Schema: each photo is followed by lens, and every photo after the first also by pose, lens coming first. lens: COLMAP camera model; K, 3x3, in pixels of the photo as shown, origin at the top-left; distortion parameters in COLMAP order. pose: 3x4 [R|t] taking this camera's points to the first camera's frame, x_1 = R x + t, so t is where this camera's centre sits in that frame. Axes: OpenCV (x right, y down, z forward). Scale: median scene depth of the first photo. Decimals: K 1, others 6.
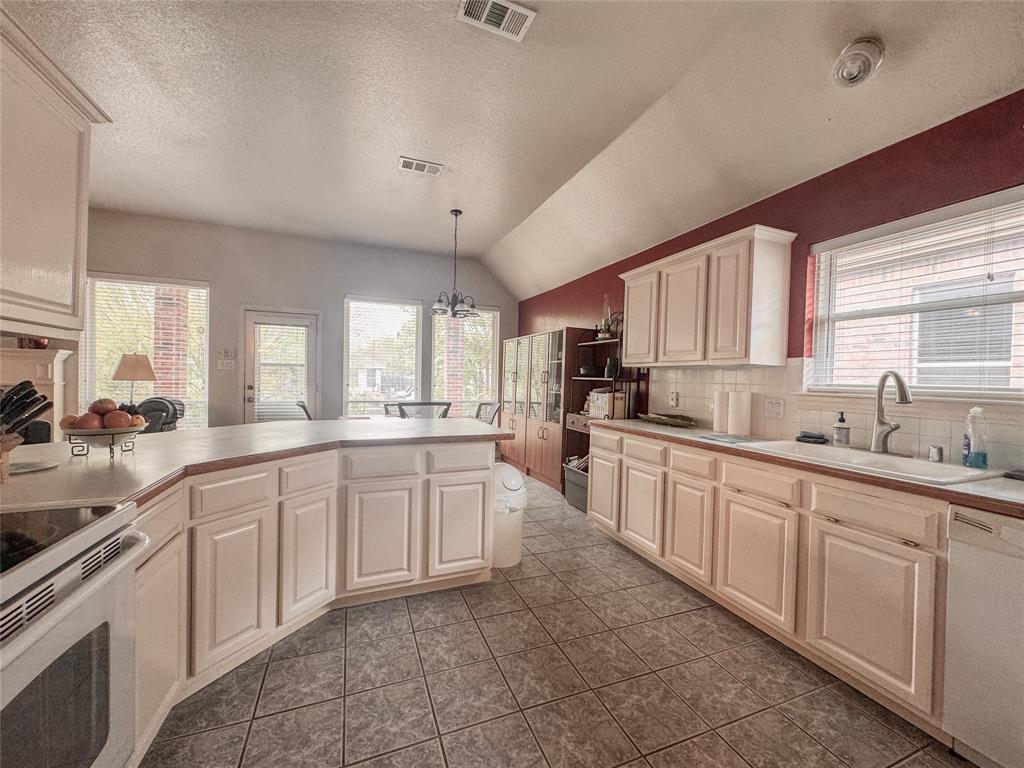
lens RADIAL K [[409.8, 0, 511.1], [0, 409.8, 381.8], [0, 0, 1]] dist [-0.000510, 0.000272]
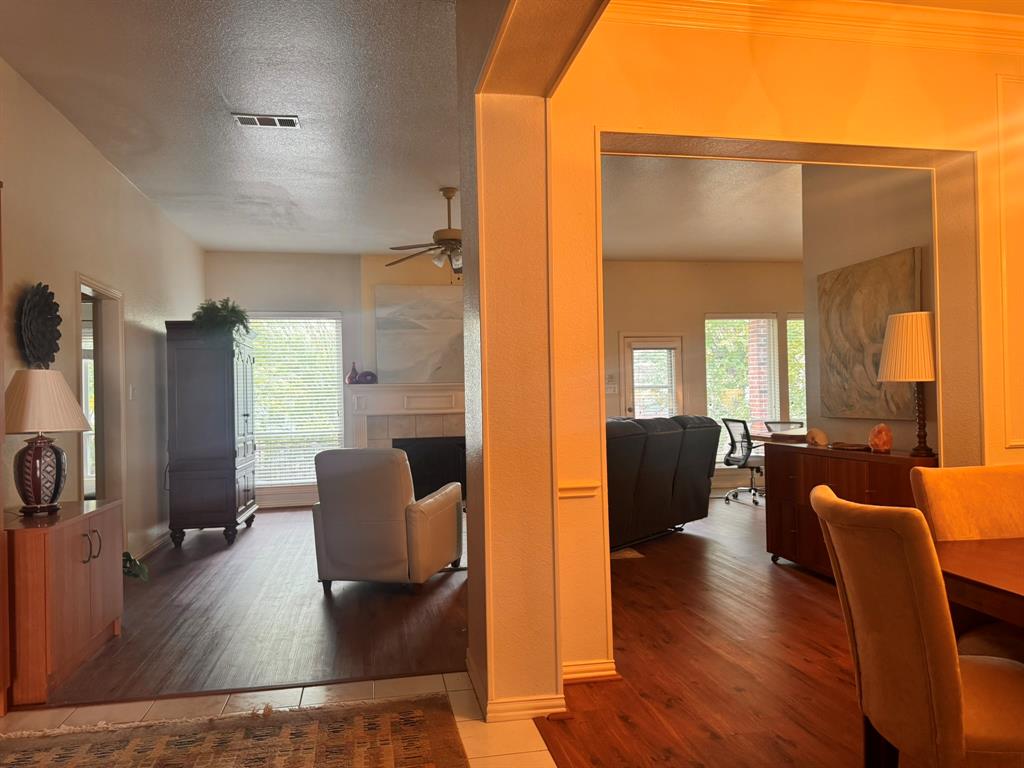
lens RADIAL K [[726.8, 0, 507.8], [0, 726.8, 392.9], [0, 0, 1]] dist [0.040223, -0.047801]
pose [[0.981011, -0.041301, -0.189505, -1.276491], [0.037098, 0.998982, -0.025671, 0.014810], [0.190372, 0.018153, 0.981544, -1.937450]]
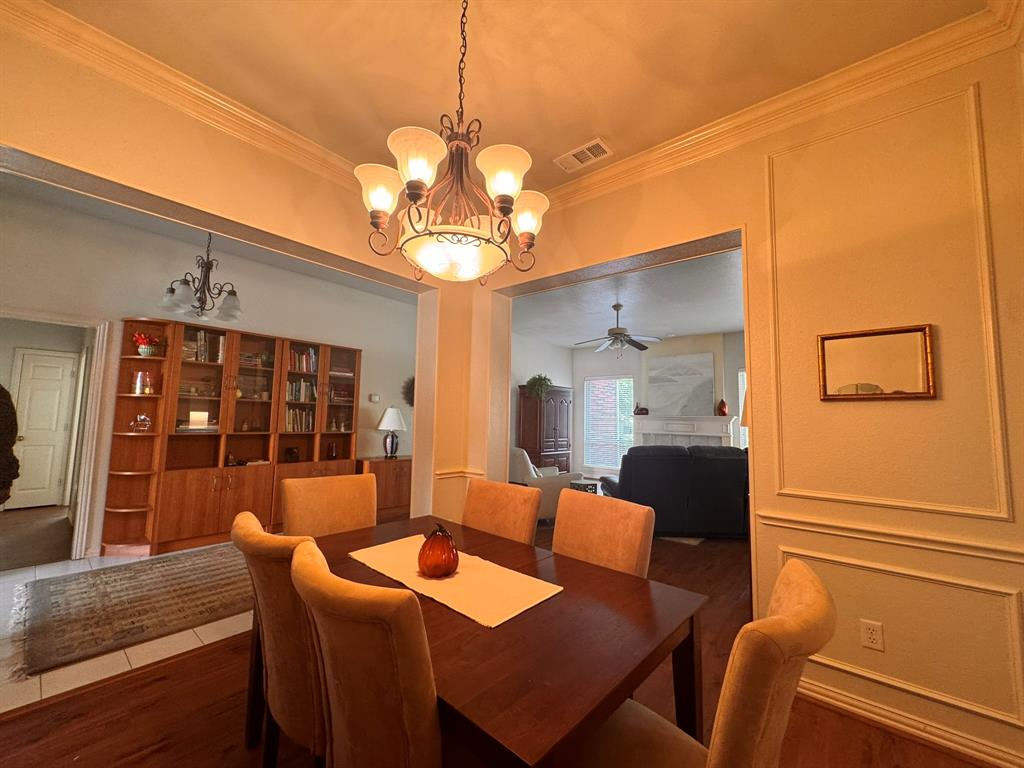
lens RADIAL K [[409.8, 0, 509.7], [0, 409.8, 383.6], [0, 0, 1]] dist [-0.000510, 0.000272]
pose [[0.463302, -0.084906, -0.882124, -0.001596], [-0.024996, 0.993752, -0.108778, -0.003594], [0.885848, 0.072447, 0.458284, -1.168035]]
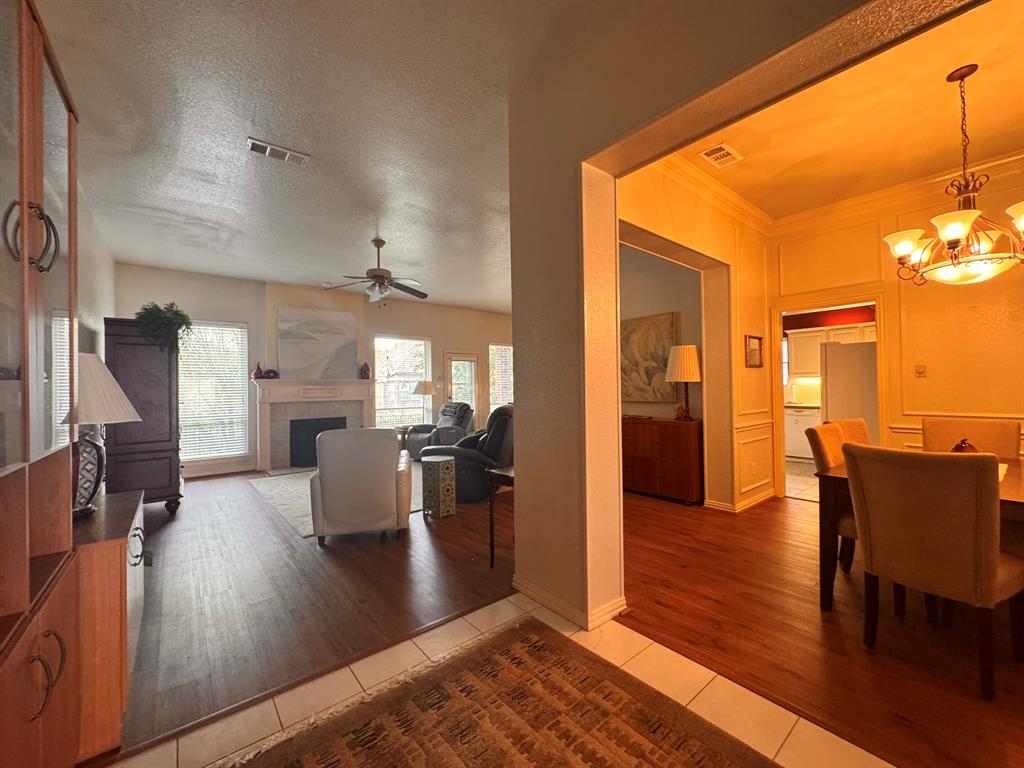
lens RADIAL K [[409.8, 0, 509.7], [0, 409.8, 383.7], [0, 0, 1]] dist [-0.000510, 0.000272]
pose [[0.953335, -0.030899, 0.300329, -1.969248], [0.037851, 0.999133, -0.017357, -0.009914], [-0.299532, 0.027915, 0.953678, -1.579854]]
